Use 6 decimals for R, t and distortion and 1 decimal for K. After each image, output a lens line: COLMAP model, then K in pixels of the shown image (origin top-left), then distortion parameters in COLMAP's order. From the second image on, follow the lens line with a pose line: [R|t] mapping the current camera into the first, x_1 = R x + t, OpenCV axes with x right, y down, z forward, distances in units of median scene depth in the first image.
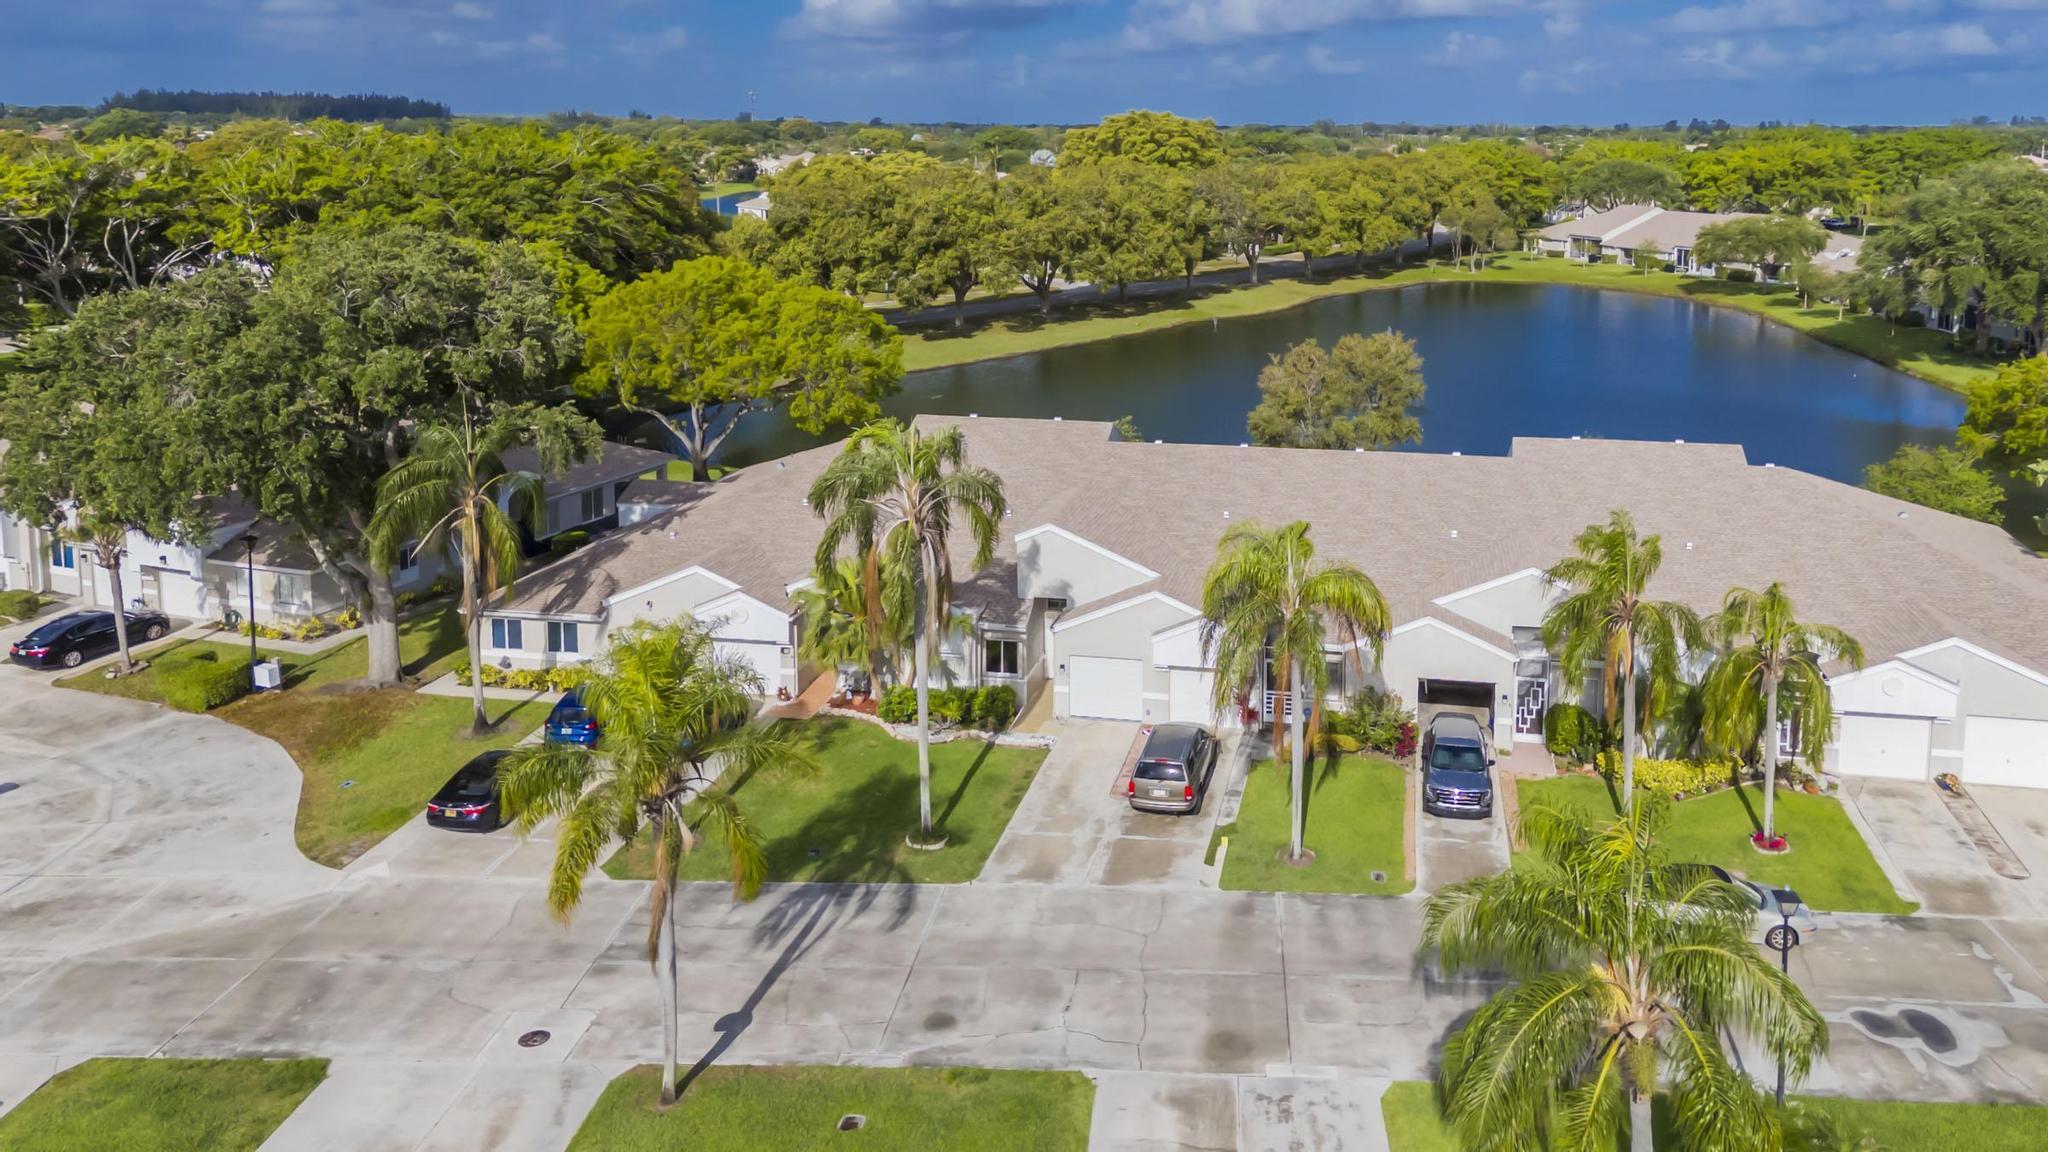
lens RADIAL K [[1558.8, 0, 1148.4], [0, 1558.8, 371.5], [0, 0, 1]] dist [0.060174, -0.006930]
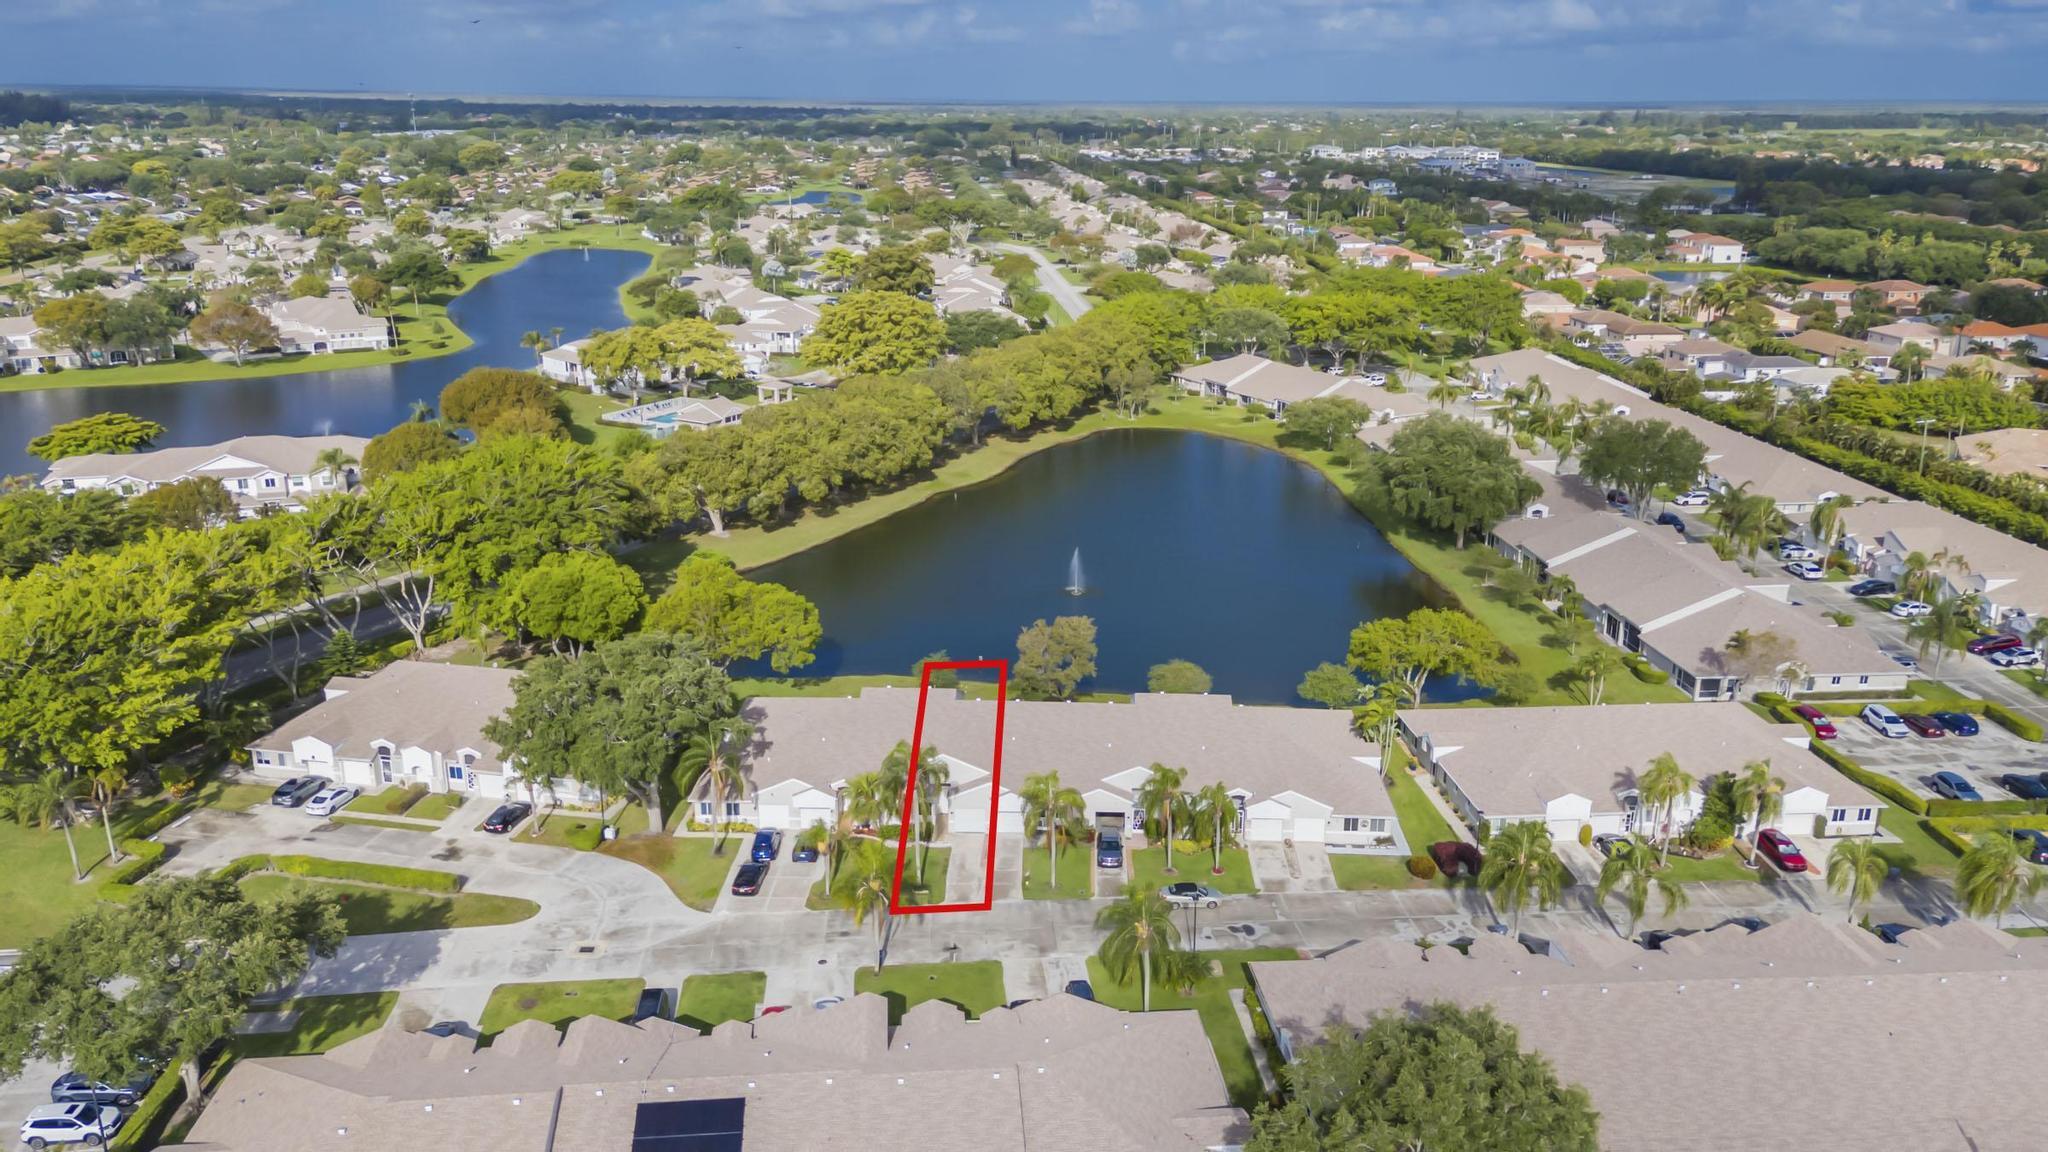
lens RADIAL K [[1531.4, 0, 1024.0], [0, 1531.4, 576.0], [0, 0, 1]] dist [0.061729, -0.006940]
pose [[0.991862, -0.036543, 0.121957, -0.152332], [0.018678, 0.989323, 0.144538, -0.360568], [-0.125937, -0.141083, 0.981955, -0.907739]]
